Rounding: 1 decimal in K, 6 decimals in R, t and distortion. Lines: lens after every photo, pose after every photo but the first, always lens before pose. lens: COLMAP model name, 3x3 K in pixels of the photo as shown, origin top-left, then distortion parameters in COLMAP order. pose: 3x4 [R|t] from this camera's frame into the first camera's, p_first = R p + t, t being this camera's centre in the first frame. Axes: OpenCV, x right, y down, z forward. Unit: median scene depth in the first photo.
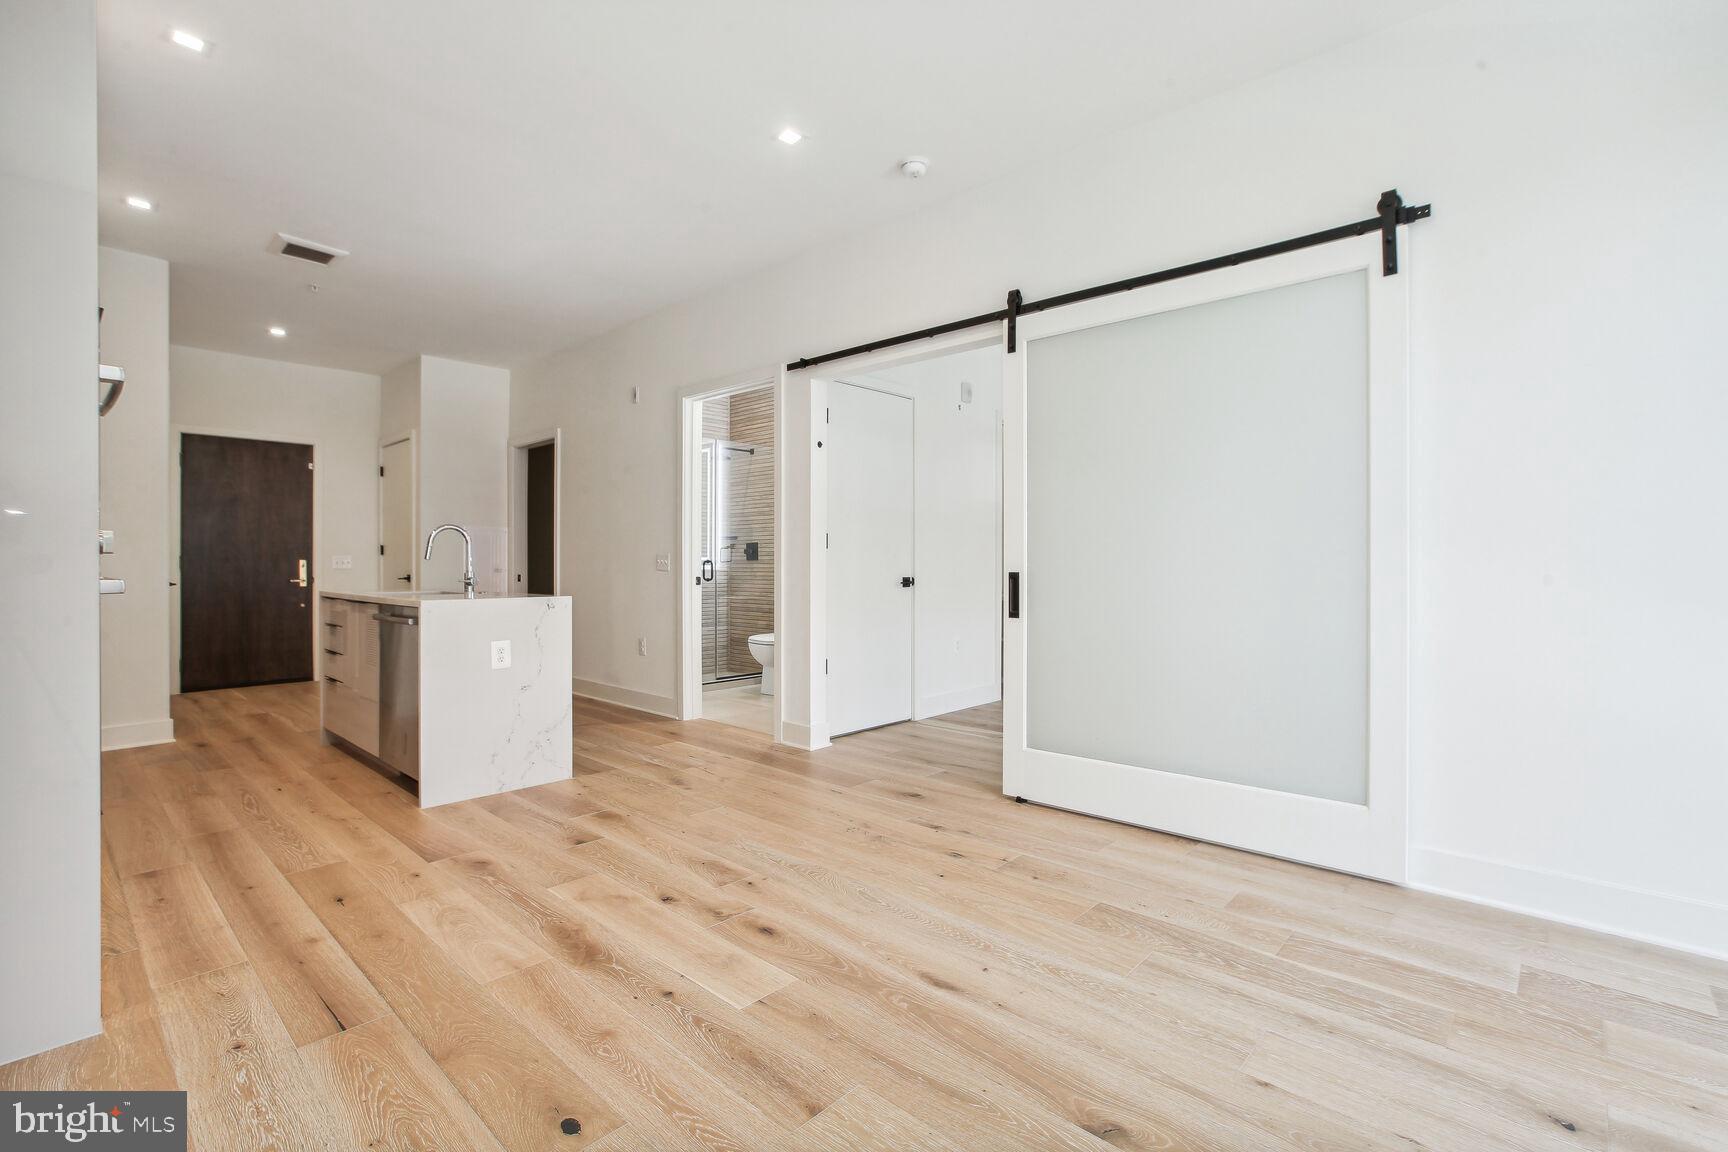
lens RADIAL K [[785.2, 0, 854.5], [0, 785.2, 562.9], [0, 0, 1]] dist [-0.000456, 0.000688]
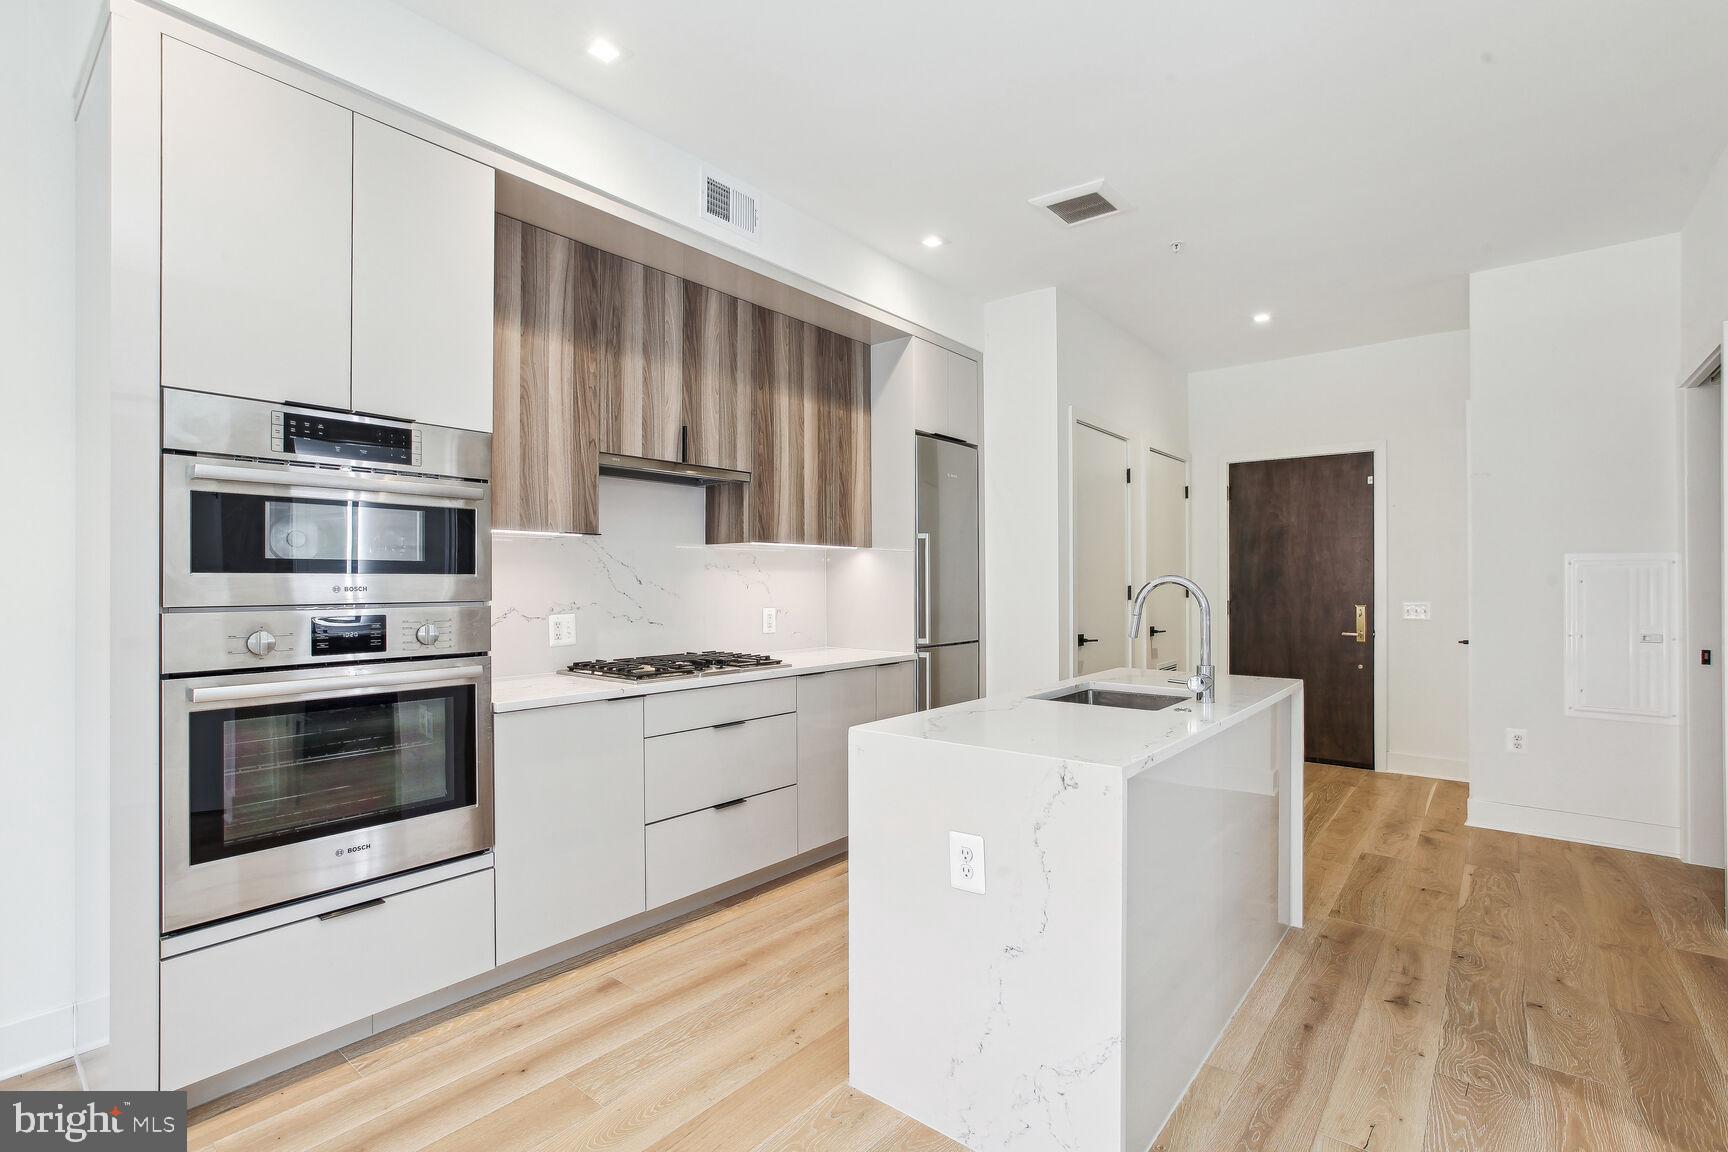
lens RADIAL K [[785.2, 0, 897.5], [0, 785.2, 580.5], [0, 0, 1]] dist [-0.000456, 0.000688]
pose [[0.061904, 0.003152, -0.998077, 0.036507], [0.002345, 0.999992, 0.003304, -0.074069], [0.998079, -0.002545, 0.061896, 1.179776]]
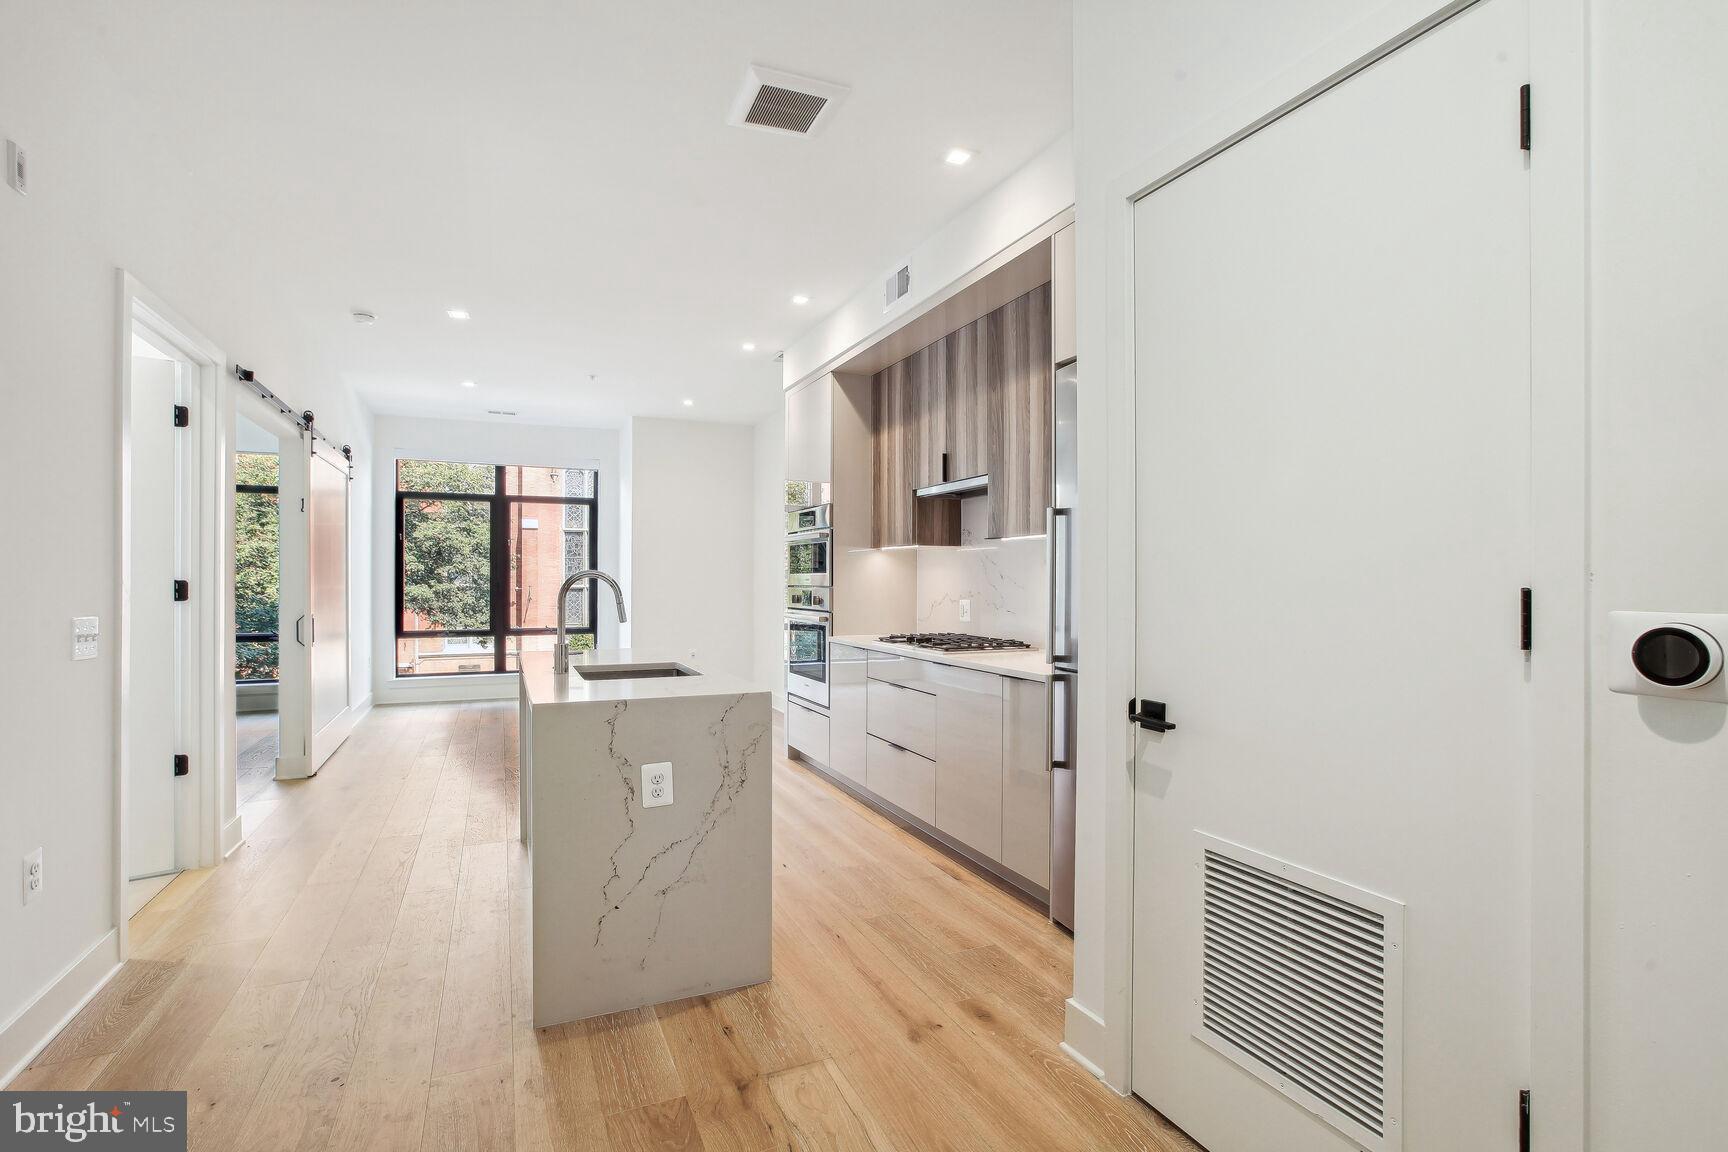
lens RADIAL K [[785.2, 0, 861.5], [0, 785.2, 595.7], [0, 0, 1]] dist [-0.000456, 0.000688]
pose [[-0.924863, -0.005084, 0.380266, -1.430026], [0.002563, 0.999805, 0.019601, -0.063619], [-0.380291, 0.019103, -0.924670, 2.262285]]
